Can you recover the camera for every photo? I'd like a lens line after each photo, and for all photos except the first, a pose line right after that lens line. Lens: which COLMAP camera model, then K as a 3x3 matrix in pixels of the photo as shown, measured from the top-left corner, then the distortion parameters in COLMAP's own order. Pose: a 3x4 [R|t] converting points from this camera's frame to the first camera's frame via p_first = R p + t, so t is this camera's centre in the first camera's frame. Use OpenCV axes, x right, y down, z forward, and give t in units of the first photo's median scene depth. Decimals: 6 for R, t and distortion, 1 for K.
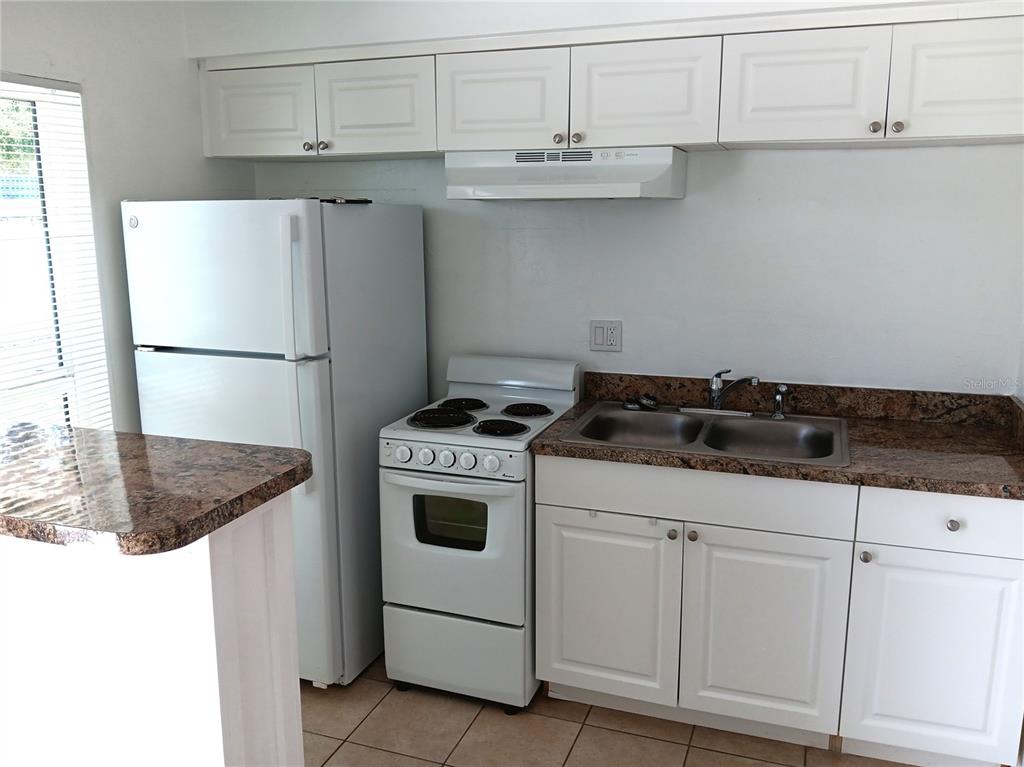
lens RADIAL K [[810.2, 0, 515.6], [0, 810.2, 386.5], [0, 0, 1]] dist [0.006809, -0.015850]
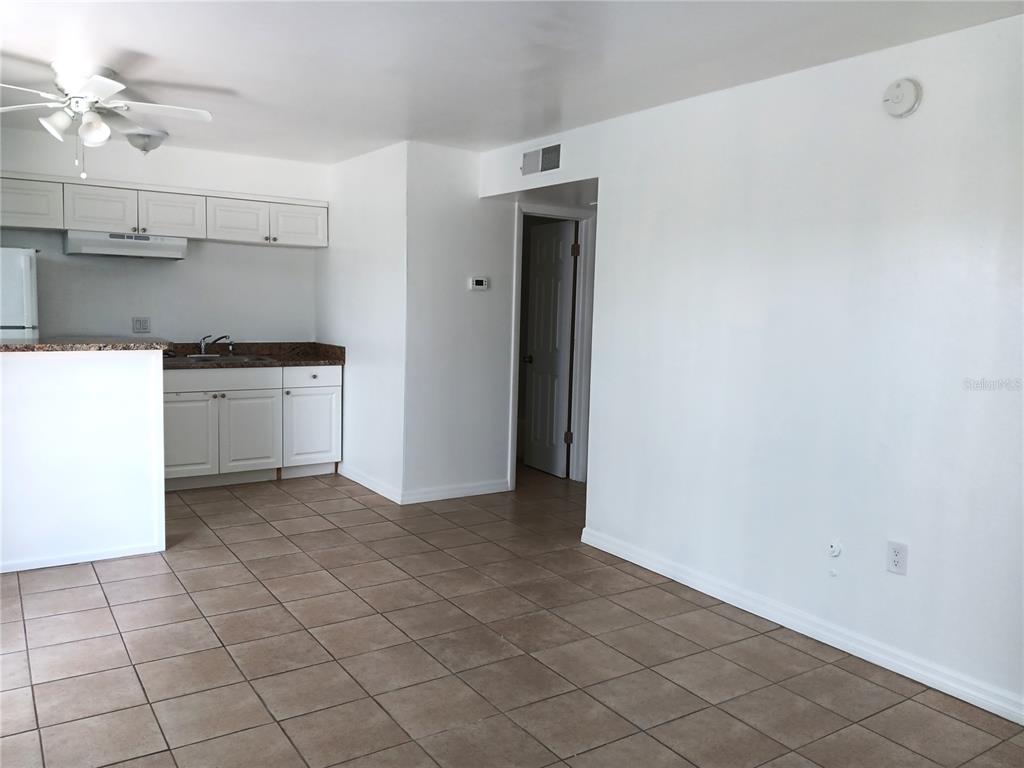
lens RADIAL K [[810.2, 0, 513.5], [0, 810.2, 383.1], [0, 0, 1]] dist [0.006809, -0.015850]
pose [[0.595413, -0.061766, 0.801042, -1.125661], [0.128174, 0.991573, -0.018814, 0.279271], [-0.793130, 0.113875, 0.598313, -1.082151]]
